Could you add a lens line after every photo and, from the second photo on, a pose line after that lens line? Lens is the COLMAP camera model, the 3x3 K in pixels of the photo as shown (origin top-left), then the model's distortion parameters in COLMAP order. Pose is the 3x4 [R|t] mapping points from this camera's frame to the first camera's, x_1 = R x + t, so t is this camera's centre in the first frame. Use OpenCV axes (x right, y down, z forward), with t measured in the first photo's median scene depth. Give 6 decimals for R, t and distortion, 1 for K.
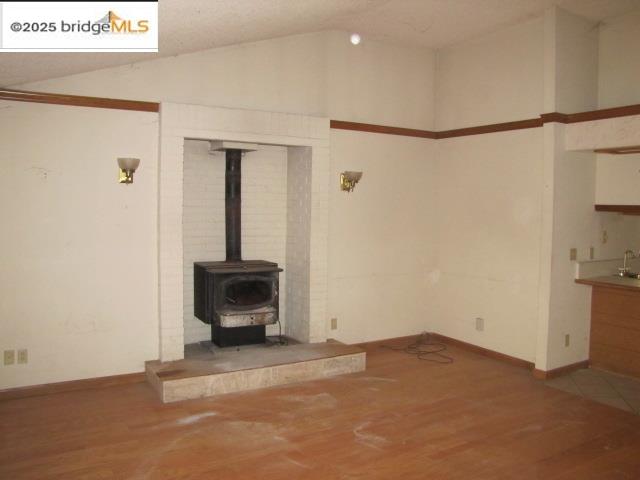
lens RADIAL K [[538.5, 0, 320.5], [0, 538.5, 237.5], [0, 0, 1]] dist [-0.174046, 0.145581]
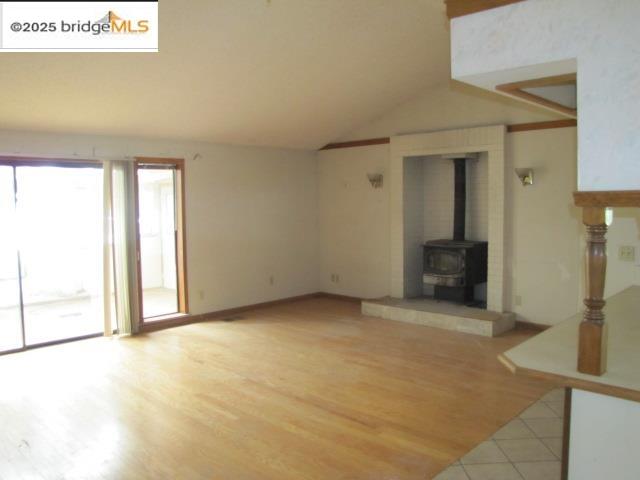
lens RADIAL K [[538.5, 0, 321.1], [0, 538.5, 241.0], [0, 0, 1]] dist [-0.174046, 0.145581]
pose [[0.275477, 0.063711, -0.959194, 1.089363], [-0.025115, 0.997938, 0.059072, -0.025046], [0.960980, 0.007817, 0.276509, 0.300662]]
